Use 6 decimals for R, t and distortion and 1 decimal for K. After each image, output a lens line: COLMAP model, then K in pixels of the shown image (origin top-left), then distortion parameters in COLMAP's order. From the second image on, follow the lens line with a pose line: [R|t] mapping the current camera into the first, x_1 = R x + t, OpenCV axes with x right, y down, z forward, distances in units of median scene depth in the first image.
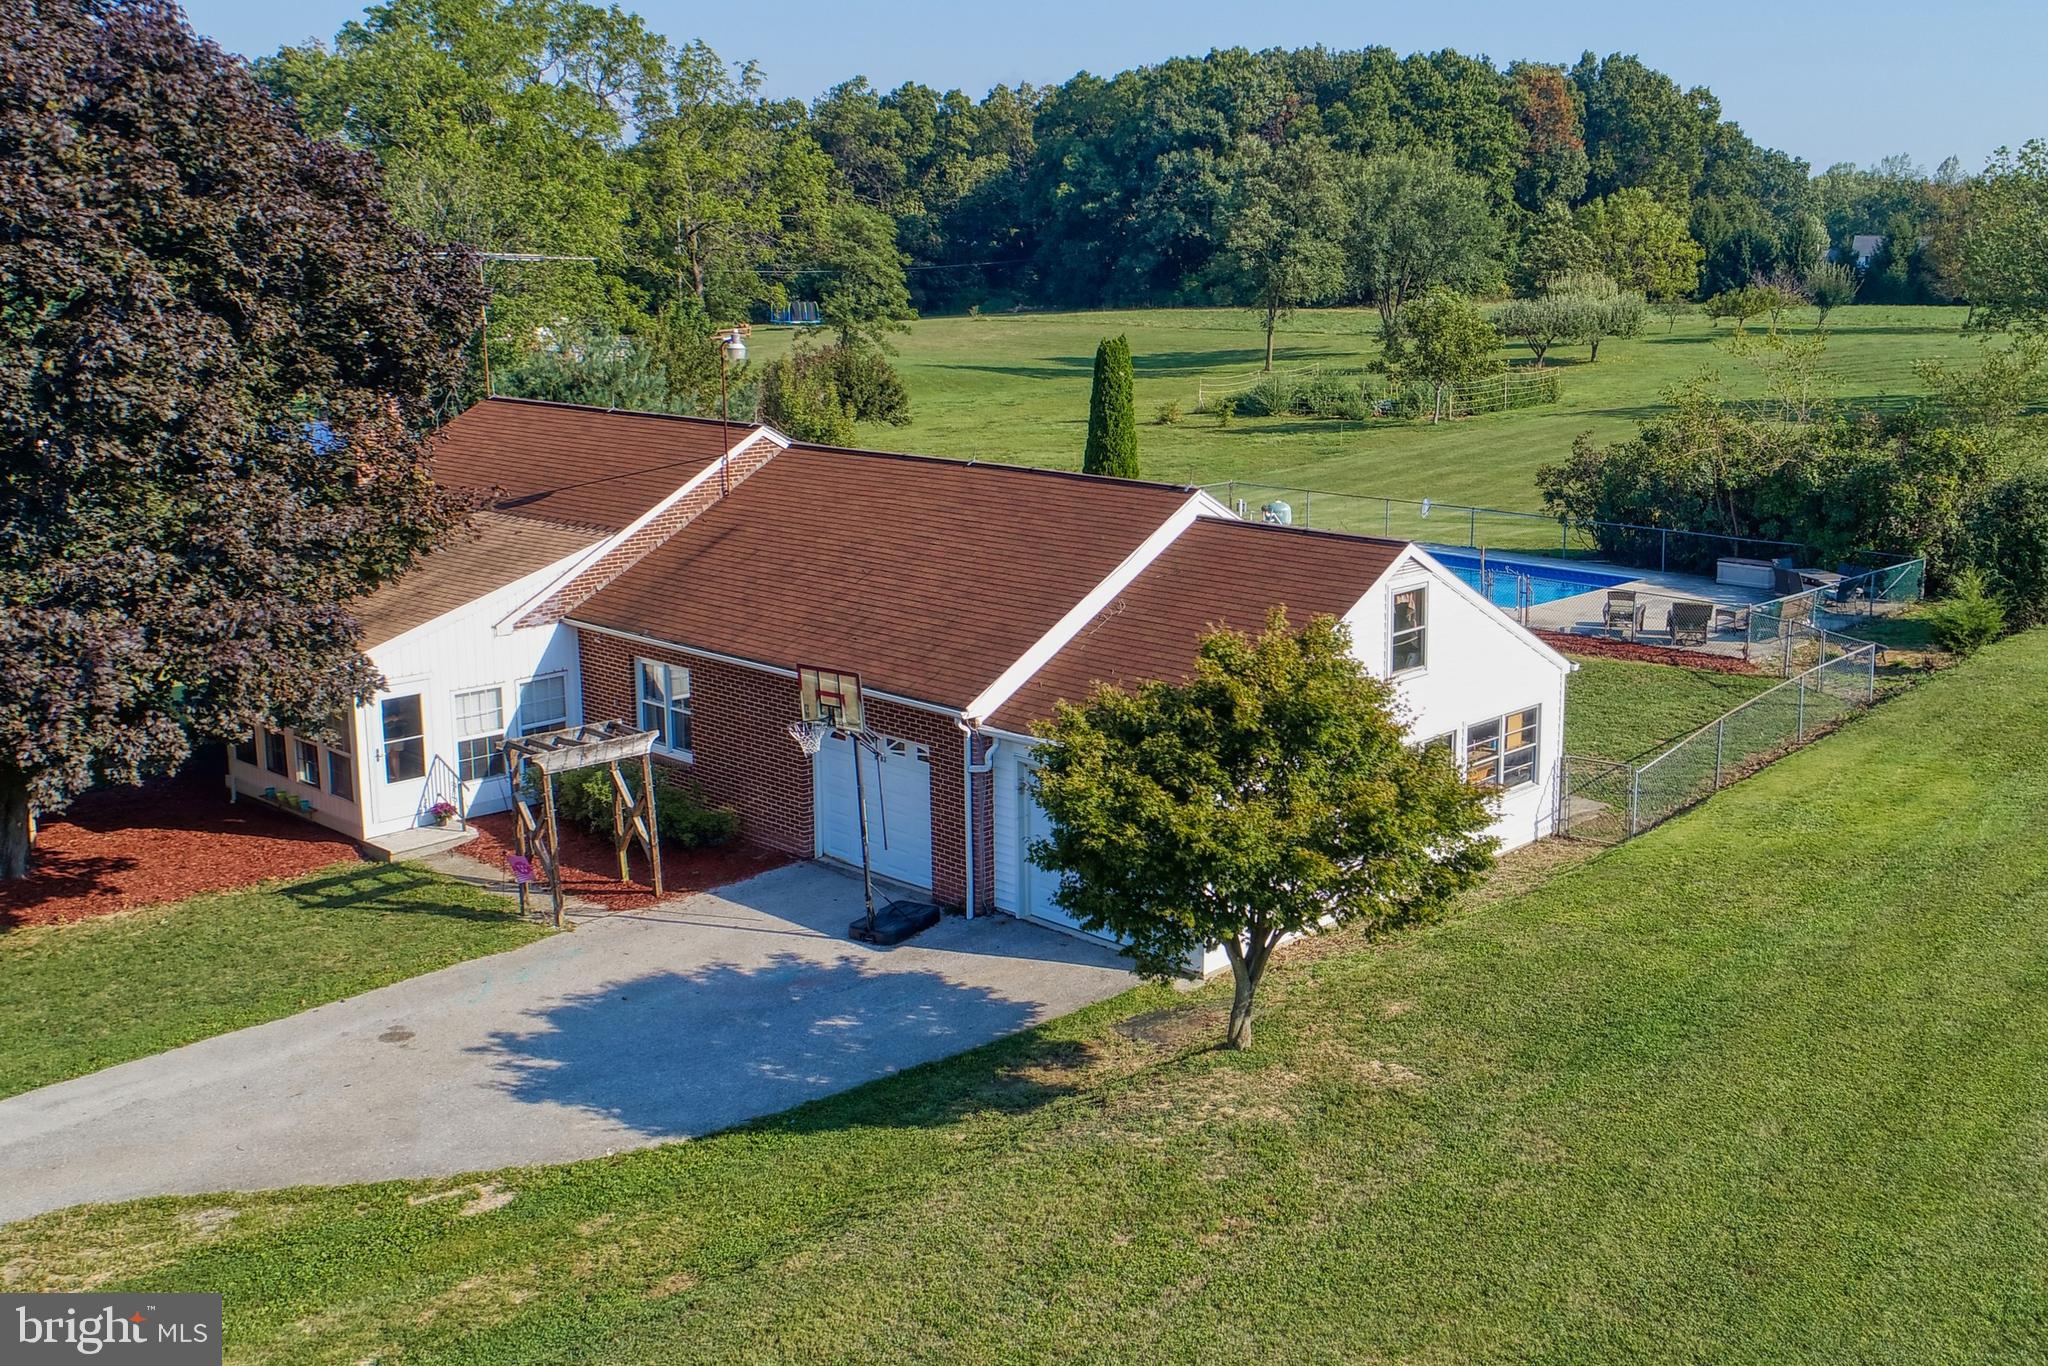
lens RADIAL K [[2123.2, 0, 1112.7], [0, 2123.2, 526.4], [0, 0, 1]] dist [0.005566, 0.002310]
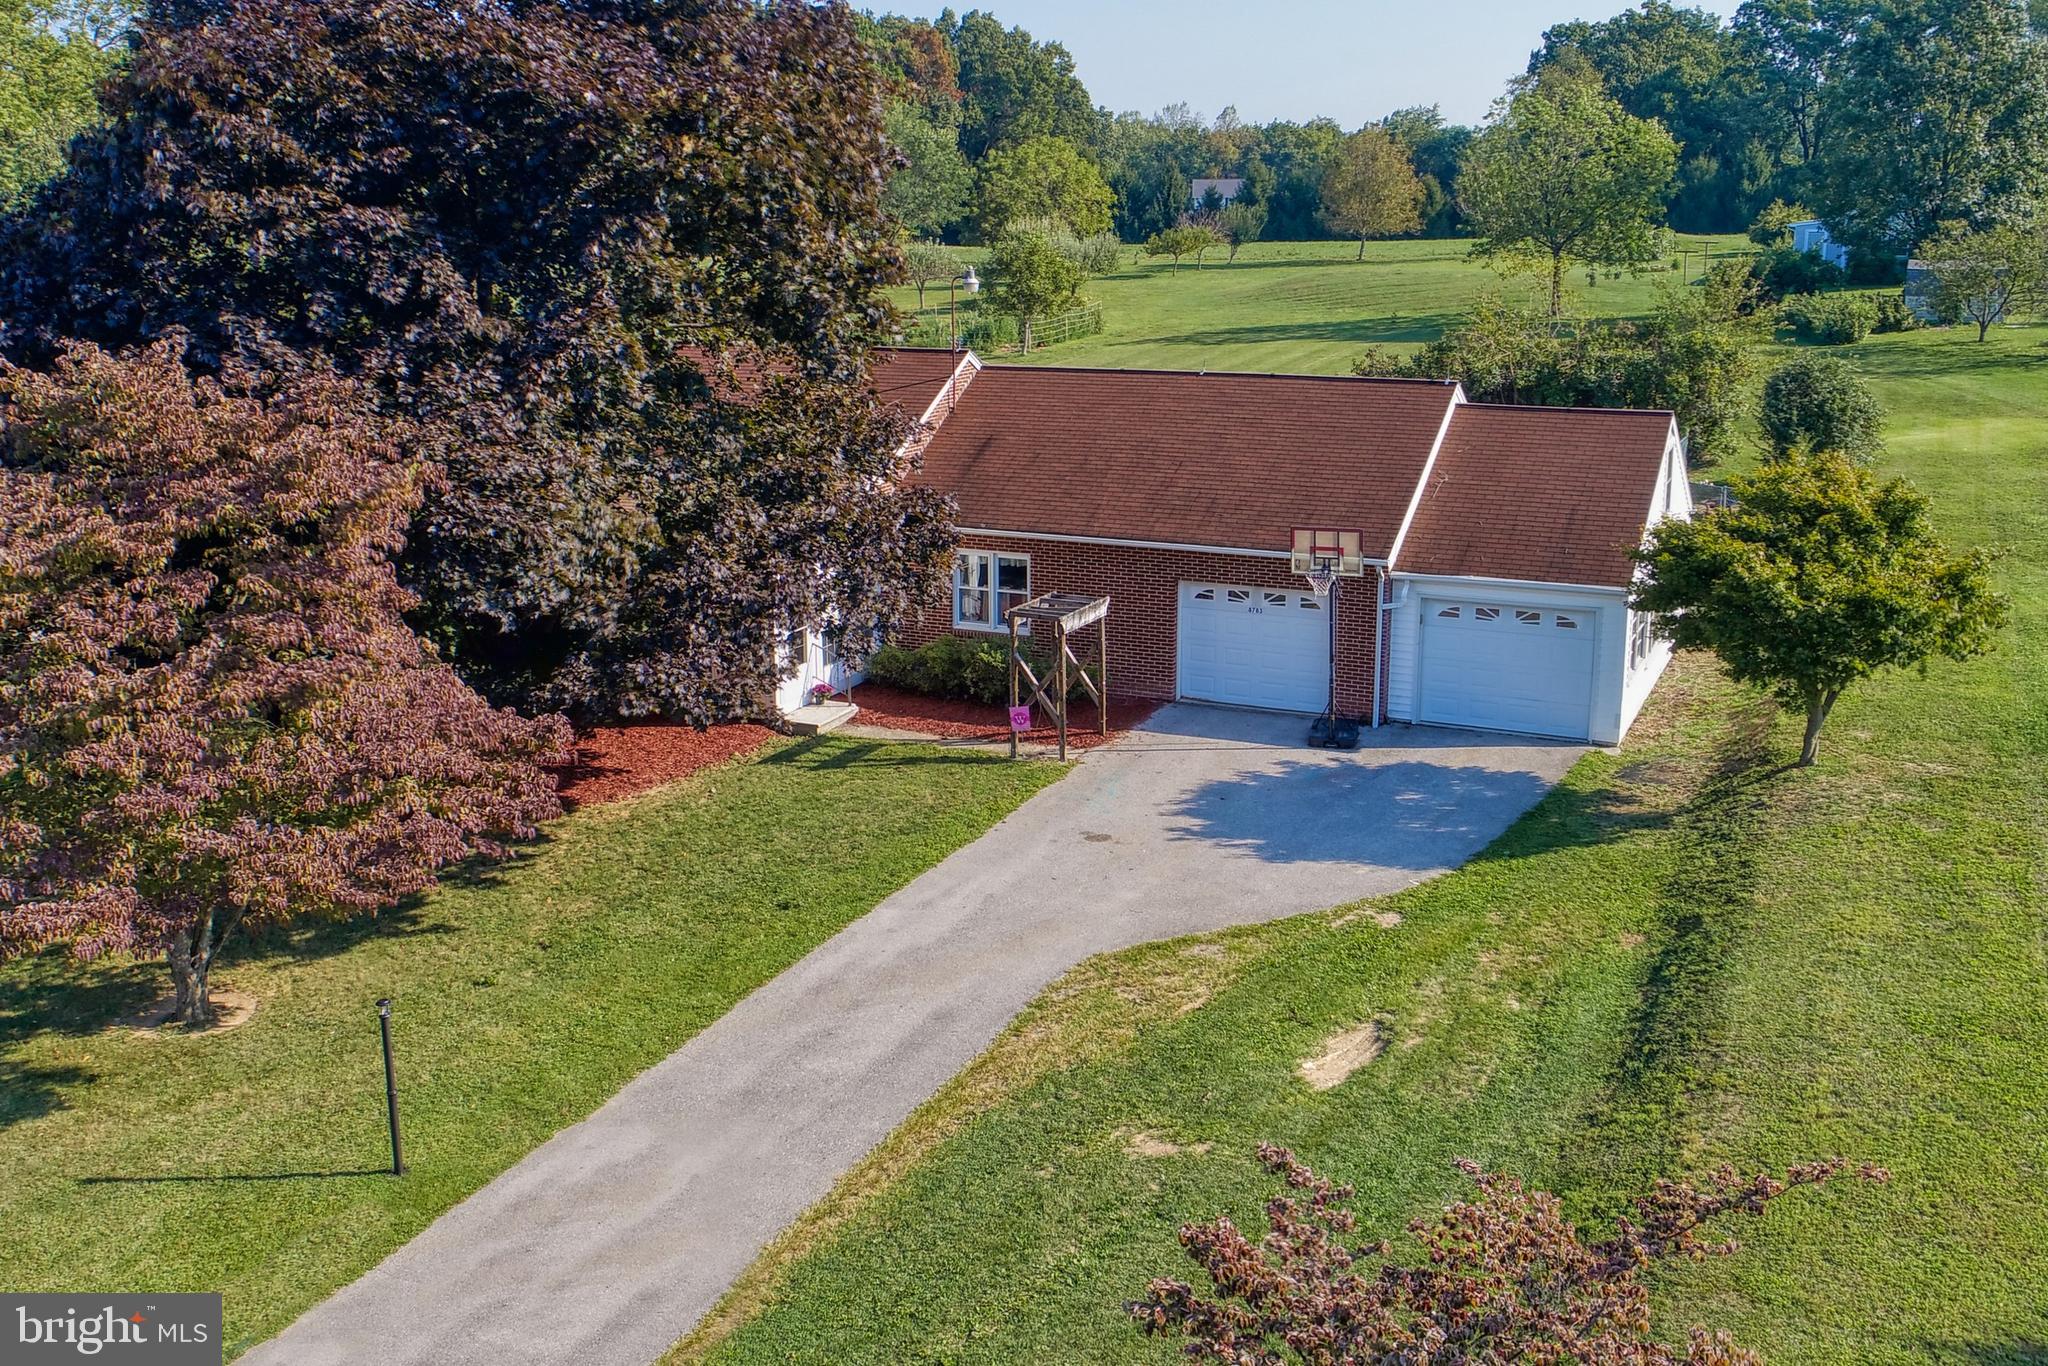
lens RADIAL K [[2076.9, 0, 993.2], [0, 2076.9, 533.9], [0, 0, 1]] dist [-0.001372, -0.009503]
pose [[0.962290, -0.057353, 0.265909, -0.175574], [0.049332, 0.998106, 0.036752, 0.004223], [-0.267514, -0.022248, 0.963297, -0.034520]]
